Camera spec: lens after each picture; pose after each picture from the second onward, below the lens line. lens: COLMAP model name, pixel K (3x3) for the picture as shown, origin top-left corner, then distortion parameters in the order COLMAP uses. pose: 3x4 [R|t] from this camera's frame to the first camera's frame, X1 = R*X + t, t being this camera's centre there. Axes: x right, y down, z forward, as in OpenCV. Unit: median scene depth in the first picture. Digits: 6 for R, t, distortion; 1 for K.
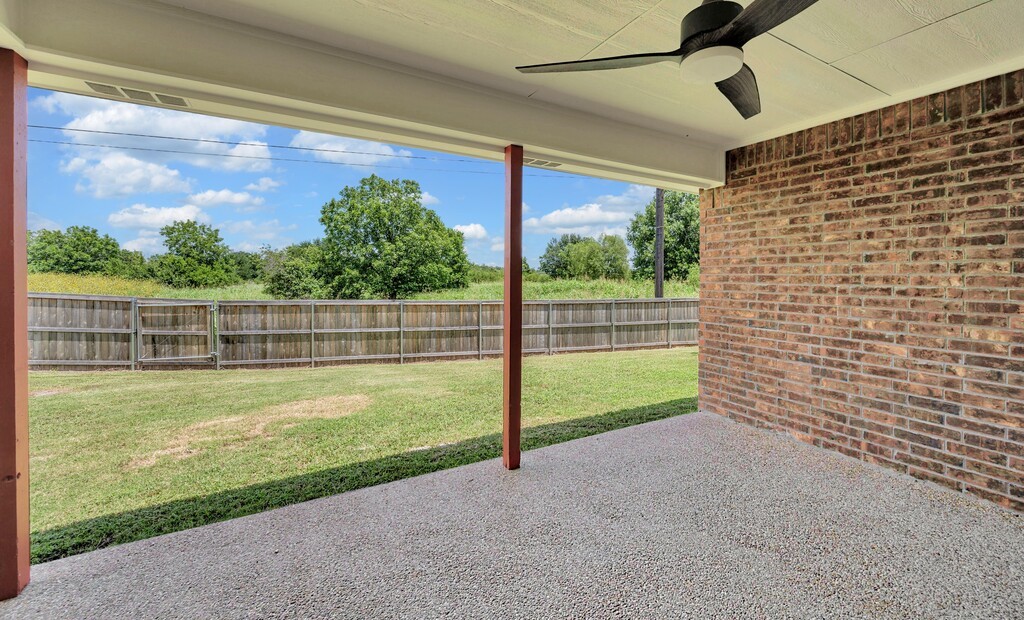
lens RADIAL K [[409.5, 0, 516.5], [0, 409.5, 283.7], [0, 0, 1]] dist [-0.001716, -0.000201]
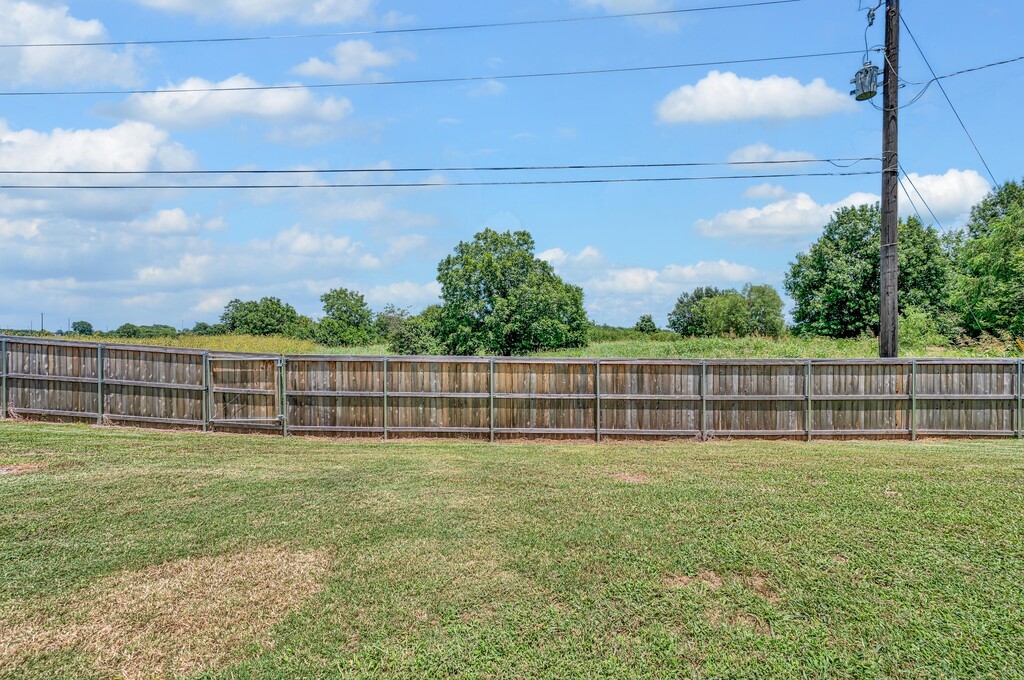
lens RADIAL K [[406.9, 0, 512.0], [0, 406.9, 340.0], [0, 0, 1]] dist [0.001083, -0.000007]
pose [[0.953812, -0.003541, -0.300384, -0.015705], [0.000180, 0.999937, -0.011217, 0.014732], [0.300405, 0.010644, 0.953752, 0.242850]]
